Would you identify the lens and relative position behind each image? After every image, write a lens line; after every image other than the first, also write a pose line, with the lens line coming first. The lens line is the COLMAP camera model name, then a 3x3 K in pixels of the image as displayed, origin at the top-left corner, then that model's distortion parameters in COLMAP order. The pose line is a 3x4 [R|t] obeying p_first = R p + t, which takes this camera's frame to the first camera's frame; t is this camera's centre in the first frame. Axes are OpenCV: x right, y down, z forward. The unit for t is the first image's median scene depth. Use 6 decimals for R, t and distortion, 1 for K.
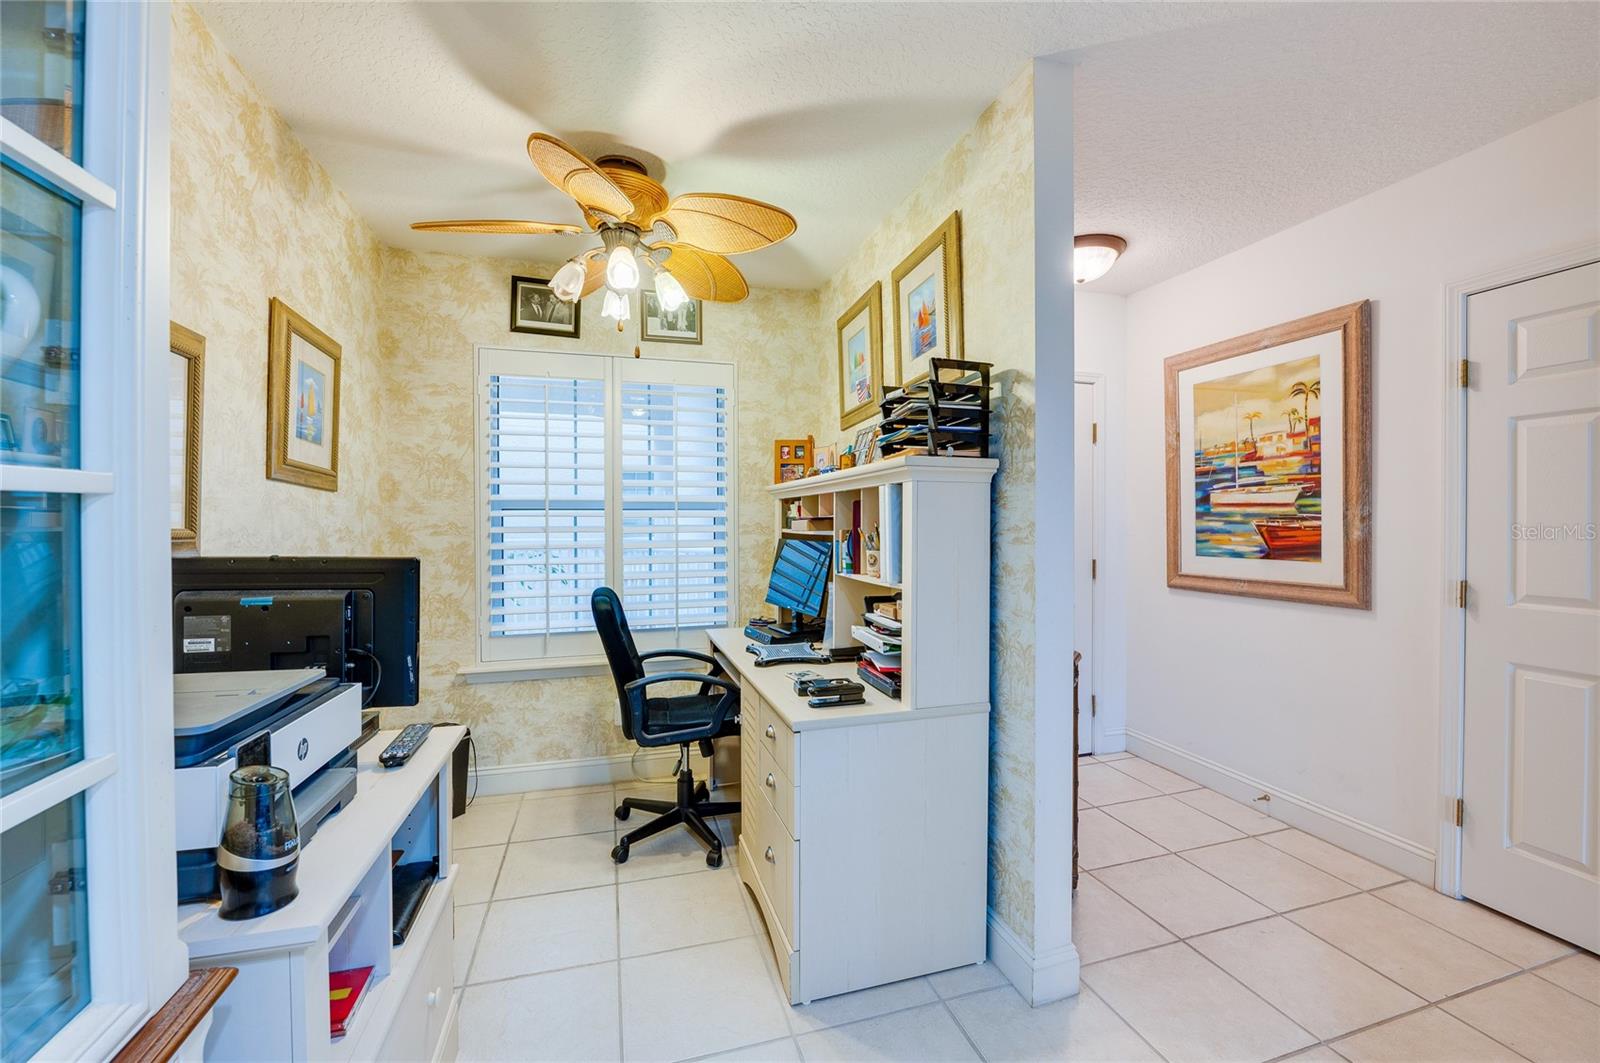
lens RADIAL K [[646.4, 0, 800.0], [0, 646.4, 531.5], [0, 0, 1]] dist [-0.018672, 0.000030]
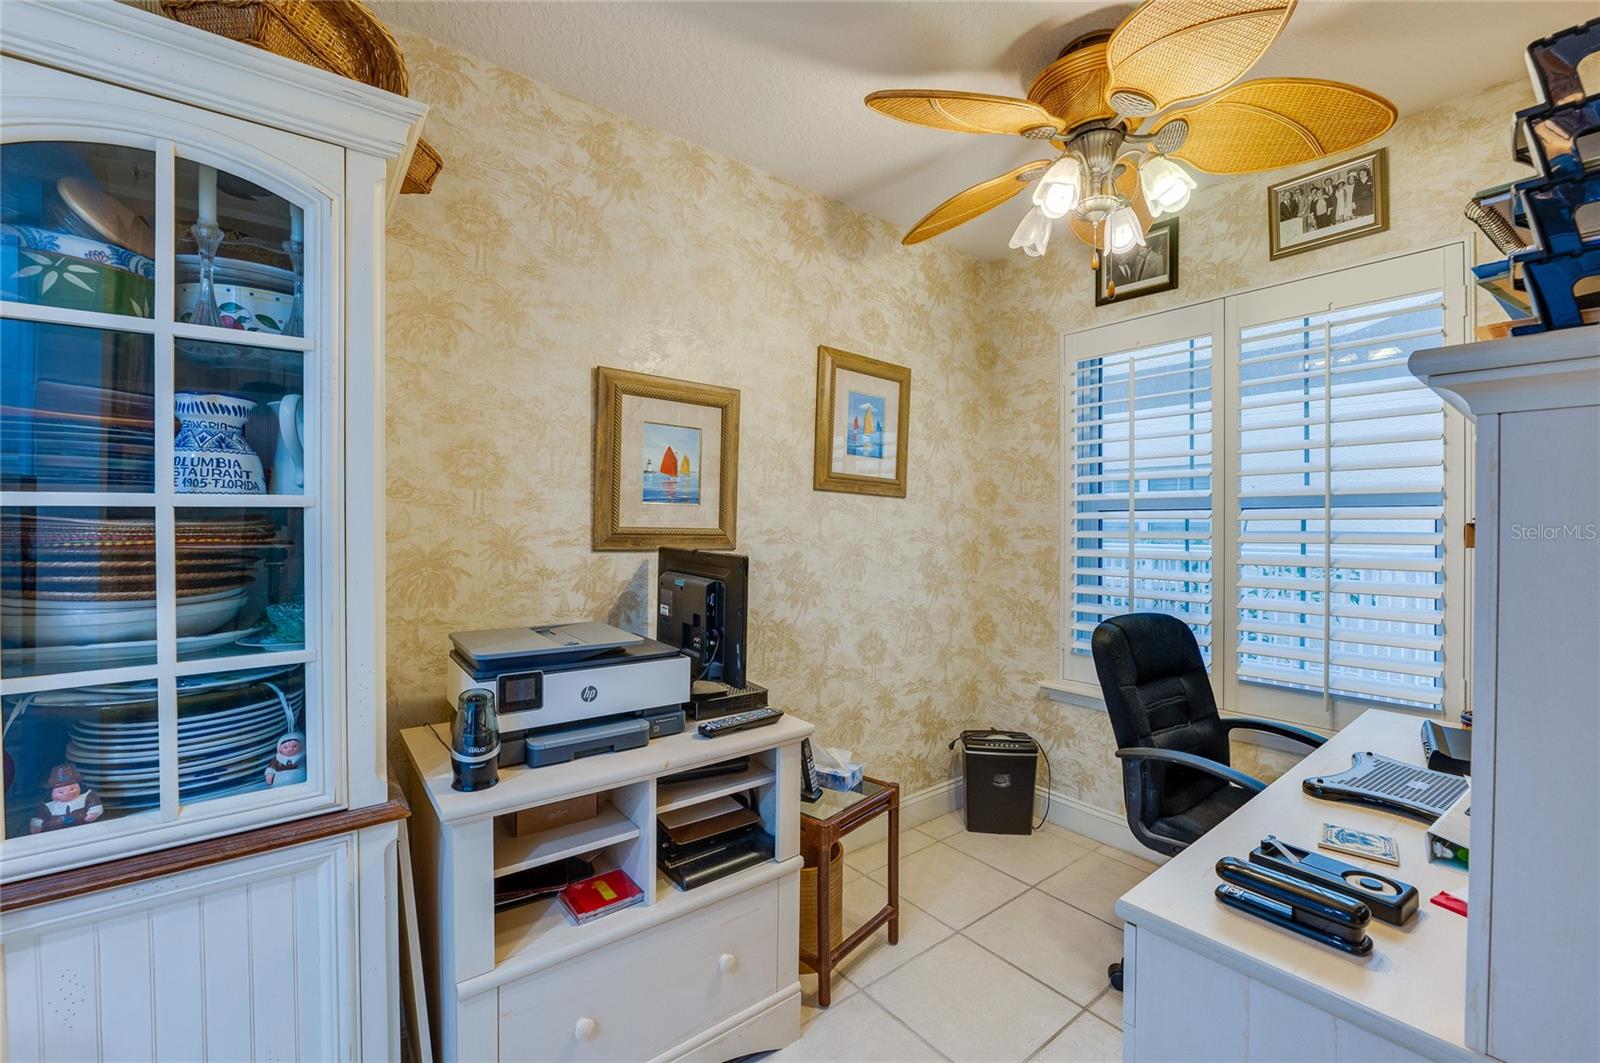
lens RADIAL K [[651.3, 0, 793.7], [0, 651.3, 525.4], [0, 0, 1]] dist [-0.014964, -0.000037]
pose [[0.364470, 0.003417, -0.931209, 0.243451], [-0.018871, 0.999815, -0.003718, -0.004235], [0.931024, 0.018928, 0.364467, 0.338054]]
